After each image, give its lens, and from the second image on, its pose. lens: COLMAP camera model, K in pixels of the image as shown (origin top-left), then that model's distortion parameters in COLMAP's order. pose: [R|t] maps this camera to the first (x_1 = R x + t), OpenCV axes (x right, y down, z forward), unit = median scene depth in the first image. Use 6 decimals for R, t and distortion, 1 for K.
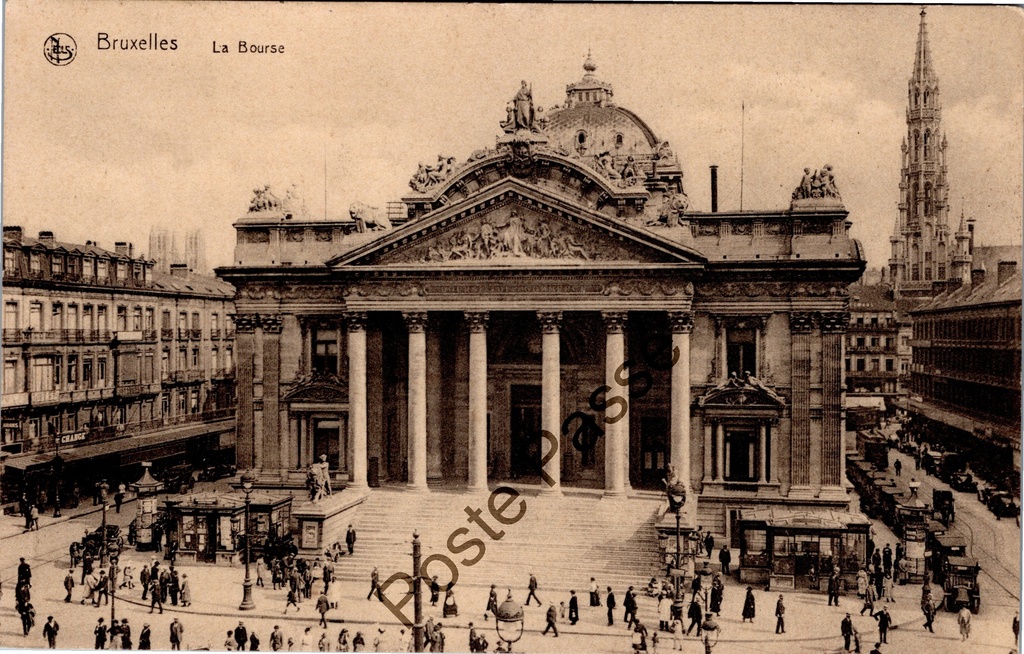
lens RADIAL K [[1149.9, 0, 505.9], [0, 1149.9, 358.3], [0, 0, 1]] dist [-0.032114, 0.000000]
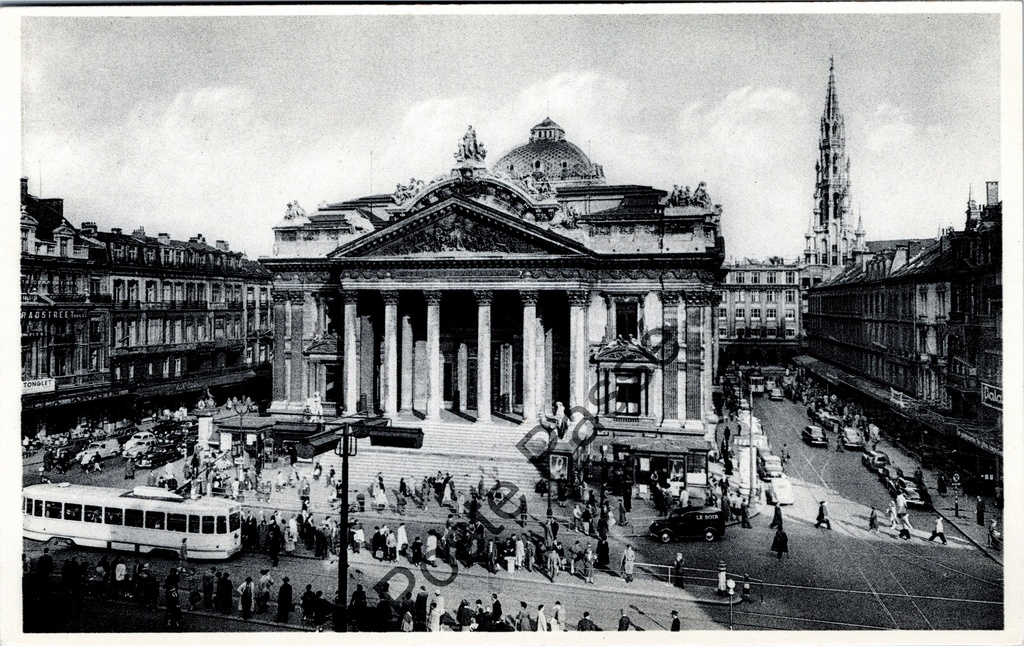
lens RADIAL K [[818.5, 0, 445.5], [0, 818.5, 291.8], [0, 0, 1]] dist [-0.021035, 0.005144]
pose [[0.993015, 0.002427, -0.117960, 0.106431], [-0.006691, 0.999338, -0.035763, -0.002946], [0.117795, 0.036303, 0.992374, 0.016964]]
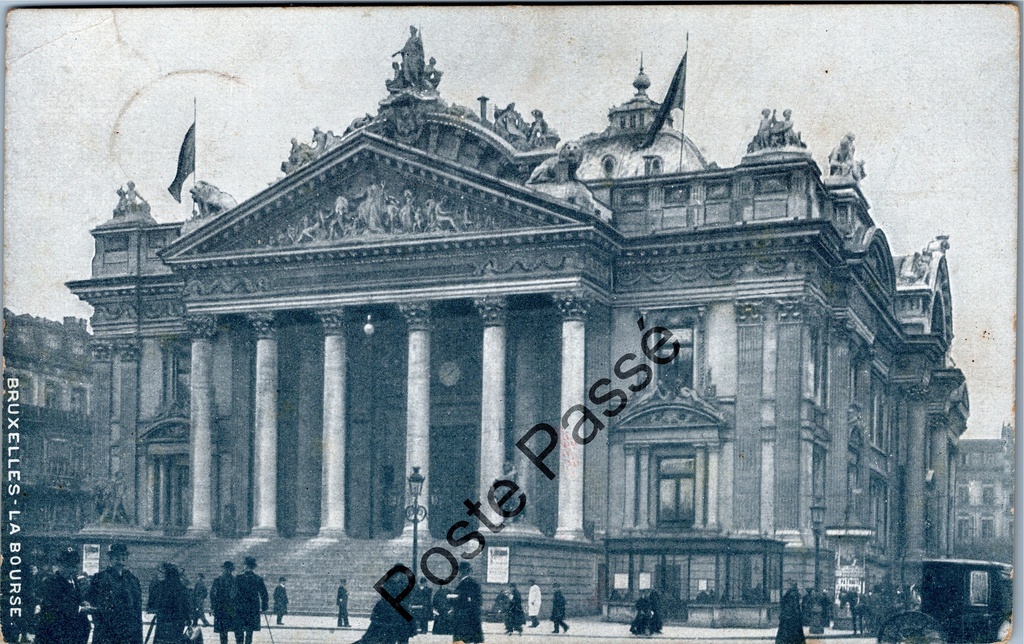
lens RADIAL K [[1441.1, 0, 479.9], [0, 1441.1, 534.7], [0, 0, 1]] dist [-0.000731, 0.000000]
pose [[0.976197, 0.011586, -0.216576, 0.285532], [-0.022903, 0.998496, -0.049820, 0.158773], [0.215673, 0.053594, 0.974994, 0.065392]]
